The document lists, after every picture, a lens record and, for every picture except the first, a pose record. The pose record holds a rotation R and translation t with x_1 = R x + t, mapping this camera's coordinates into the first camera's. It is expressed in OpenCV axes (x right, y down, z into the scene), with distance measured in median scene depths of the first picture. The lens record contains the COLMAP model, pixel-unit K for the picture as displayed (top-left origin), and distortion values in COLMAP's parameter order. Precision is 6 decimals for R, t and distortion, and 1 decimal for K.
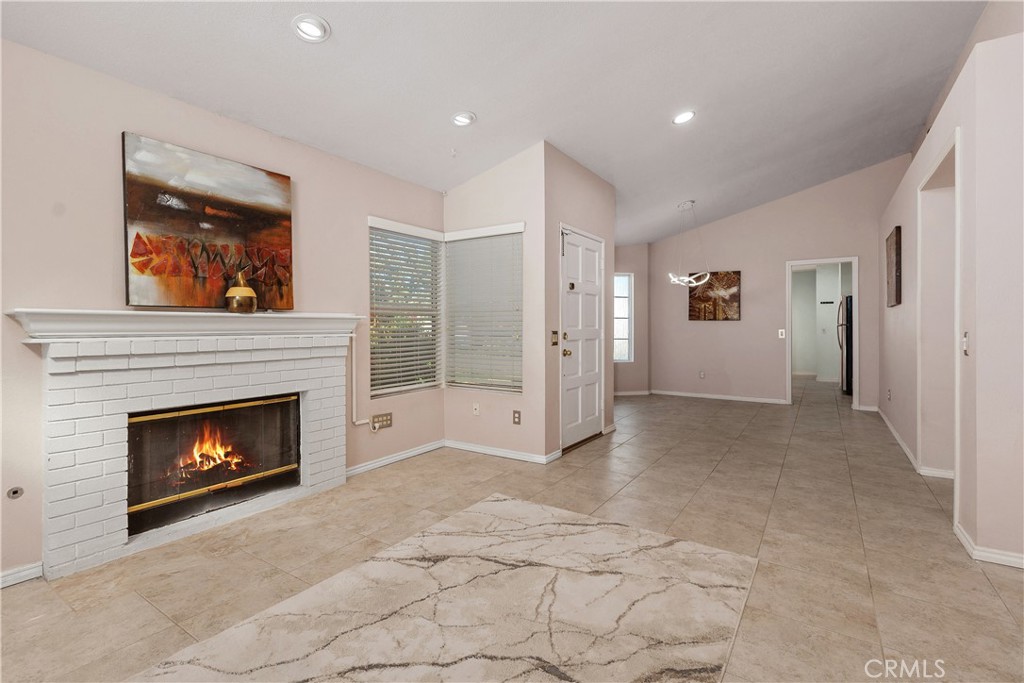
lens RADIAL K [[465.5, 0, 512.1], [0, 465.5, 329.7], [0, 0, 1]] dist [0.001756, -0.000567]
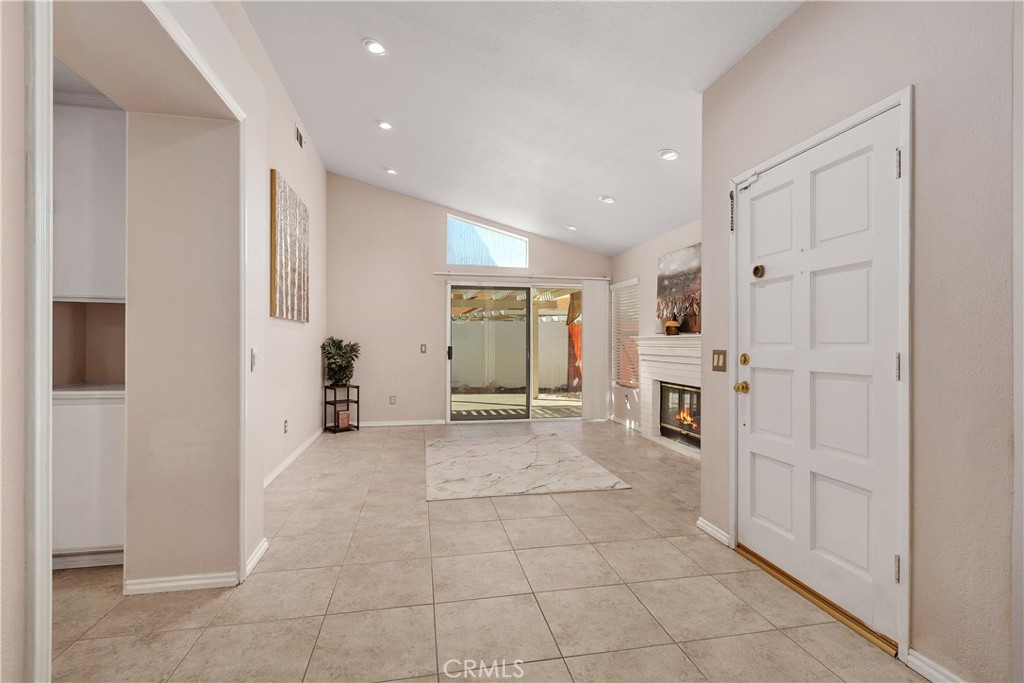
lens RADIAL K [[479.2, 0, 512.0], [0, 479.2, 341.5], [0, 0, 1]] dist [-0.002188, -0.000361]
pose [[-0.710050, -0.002734, -0.704146, 1.069995], [-0.008026, 0.999959, 0.004211, -0.013233], [0.704106, 0.008641, -0.710043, 1.724193]]
